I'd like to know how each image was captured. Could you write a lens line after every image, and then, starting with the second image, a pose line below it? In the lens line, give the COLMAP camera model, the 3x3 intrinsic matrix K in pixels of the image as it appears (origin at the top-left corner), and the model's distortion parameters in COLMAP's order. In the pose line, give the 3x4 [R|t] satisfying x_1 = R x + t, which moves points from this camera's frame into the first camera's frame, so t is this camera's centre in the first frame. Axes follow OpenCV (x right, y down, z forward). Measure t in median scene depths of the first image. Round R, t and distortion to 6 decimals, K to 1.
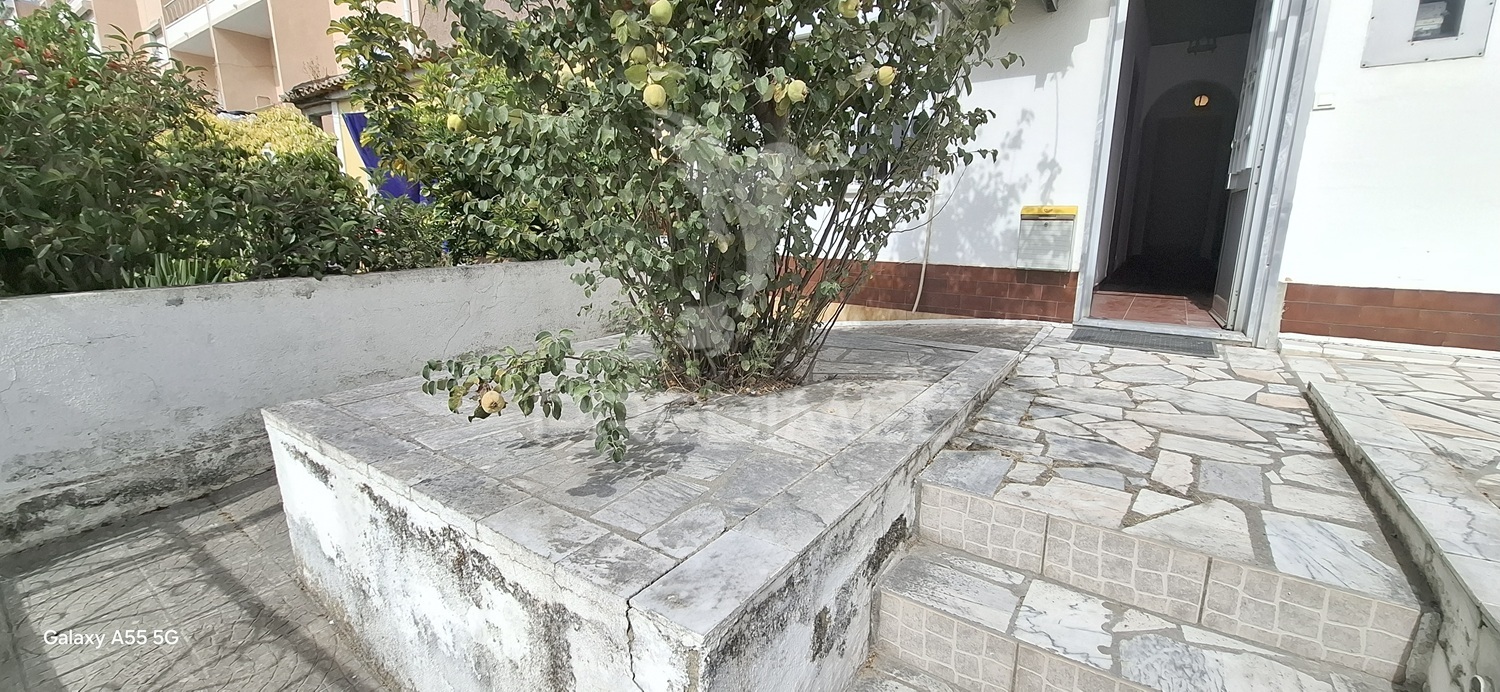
lens RADIAL K [[600.9, 0, 748.9], [0, 600.9, 342.8], [0, 0, 1]] dist [-0.013892, 0.005952]
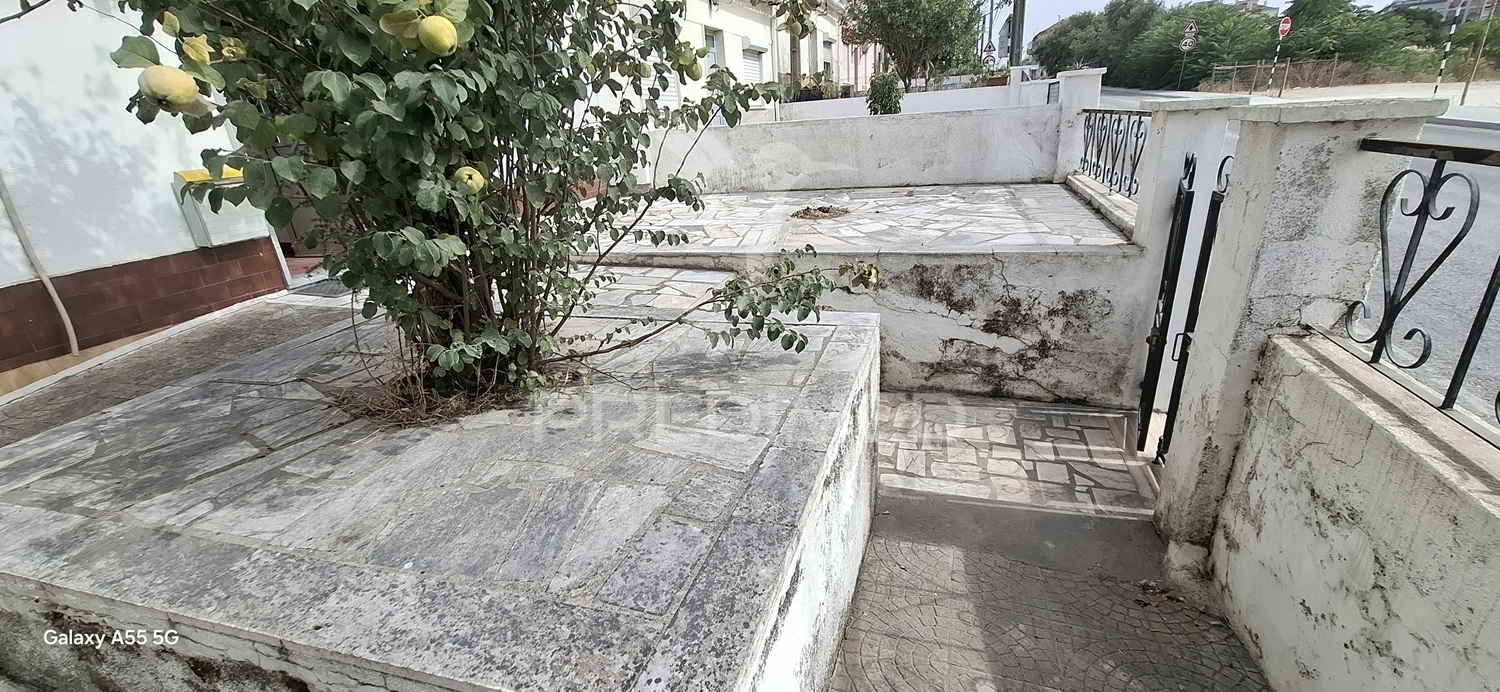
lens RADIAL K [[600.9, 0, 748.9], [0, 600.9, 342.8], [0, 0, 1]] dist [-0.013892, 0.005952]
pose [[-0.287346, -0.324506, 0.901181, -1.118171], [0.263118, 0.877922, 0.400028, -0.283113], [-0.920978, 0.352064, -0.166884, 0.975714]]
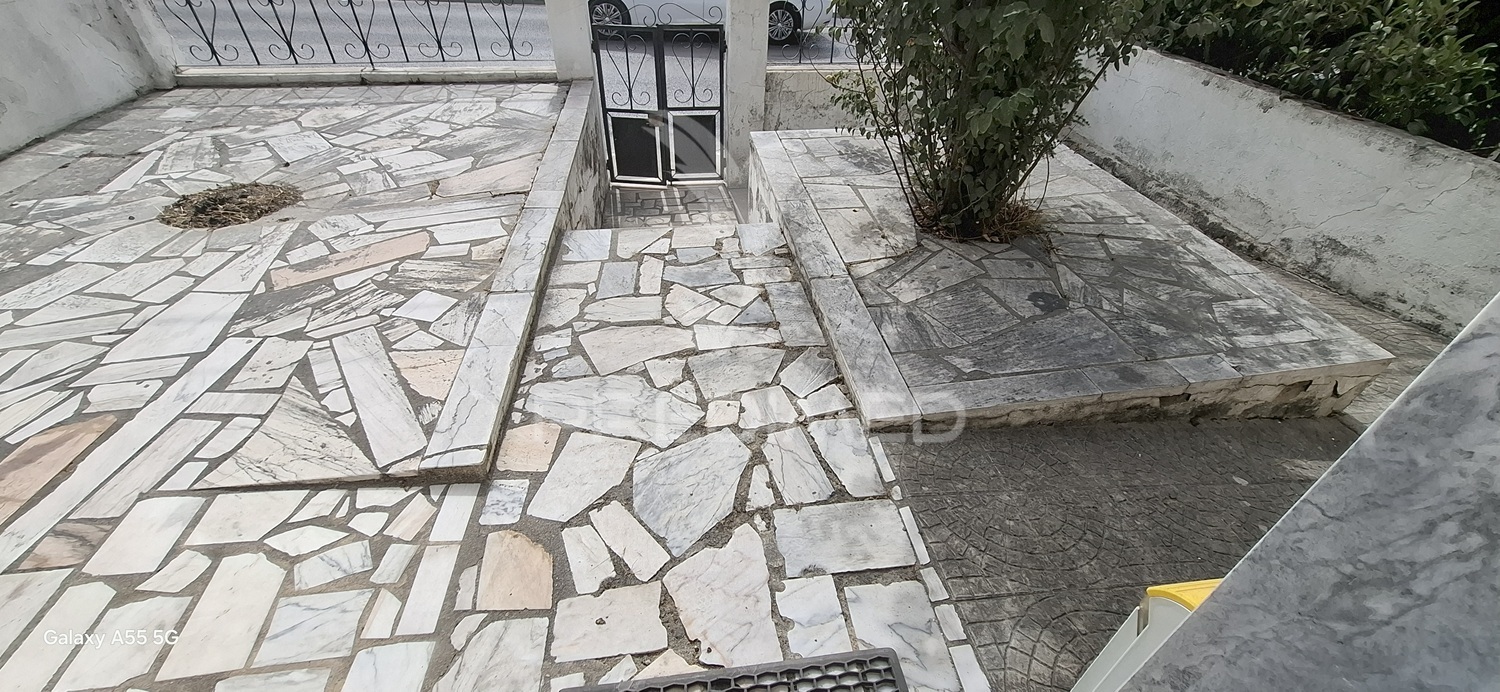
lens RADIAL K [[600.9, 0, 748.9], [0, 600.9, 342.8], [0, 0, 1]] dist [-0.013892, 0.005952]
pose [[-0.738379, 0.397268, -0.544953, 1.296578], [-0.163335, 0.678667, 0.716054, -0.689194], [0.654307, 0.617729, -0.436226, 1.760120]]
